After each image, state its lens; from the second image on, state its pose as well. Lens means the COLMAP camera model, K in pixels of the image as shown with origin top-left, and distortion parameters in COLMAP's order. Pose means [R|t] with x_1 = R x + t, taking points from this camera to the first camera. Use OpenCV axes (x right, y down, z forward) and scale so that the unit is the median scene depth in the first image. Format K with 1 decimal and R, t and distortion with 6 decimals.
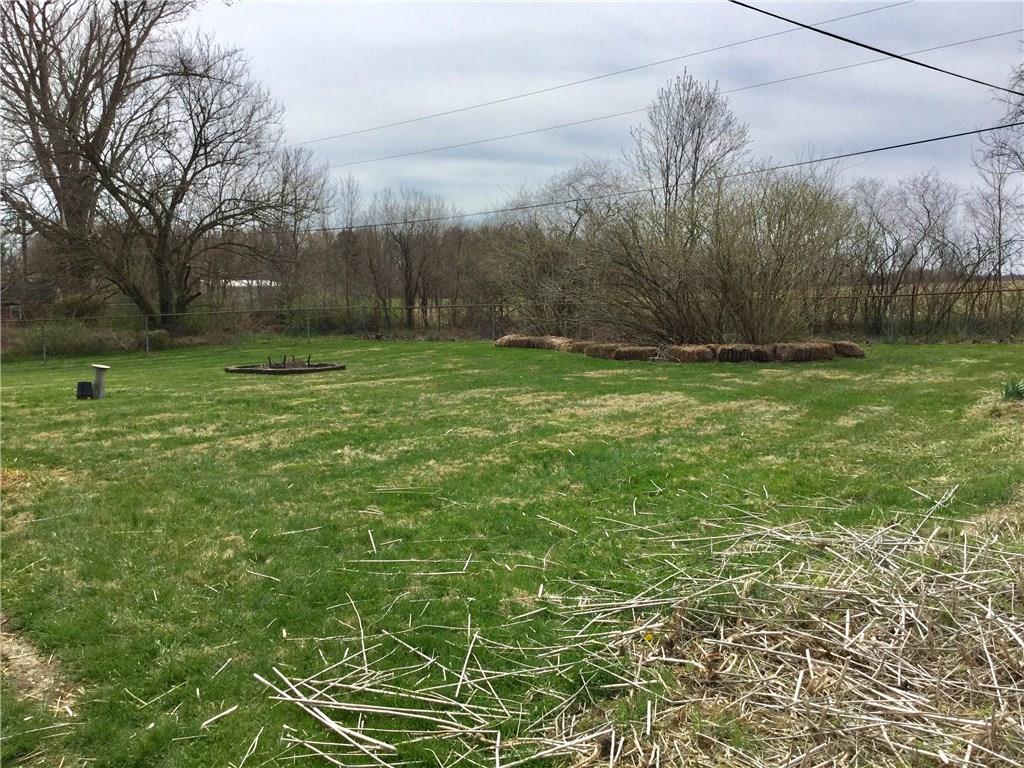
lens RADIAL K [[897.6, 0, 512.0], [0, 897.6, 384.0], [0, 0, 1]] dist [0.109322, -0.210371]
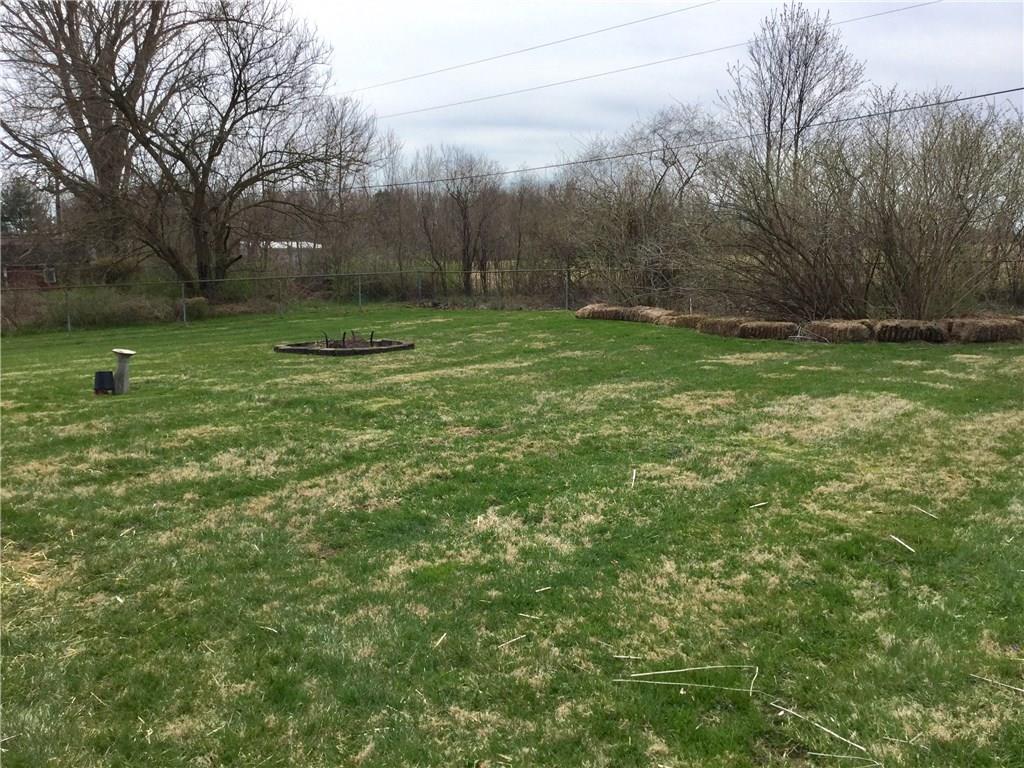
lens RADIAL K [[897.6, 0, 512.0], [0, 897.6, 384.0], [0, 0, 1]] dist [0.109322, -0.210371]
pose [[0.999272, 0.005164, -0.037793, -0.040134], [-0.003575, 0.999112, 0.041993, -0.012010], [0.037976, -0.041827, 0.998403, 0.104985]]
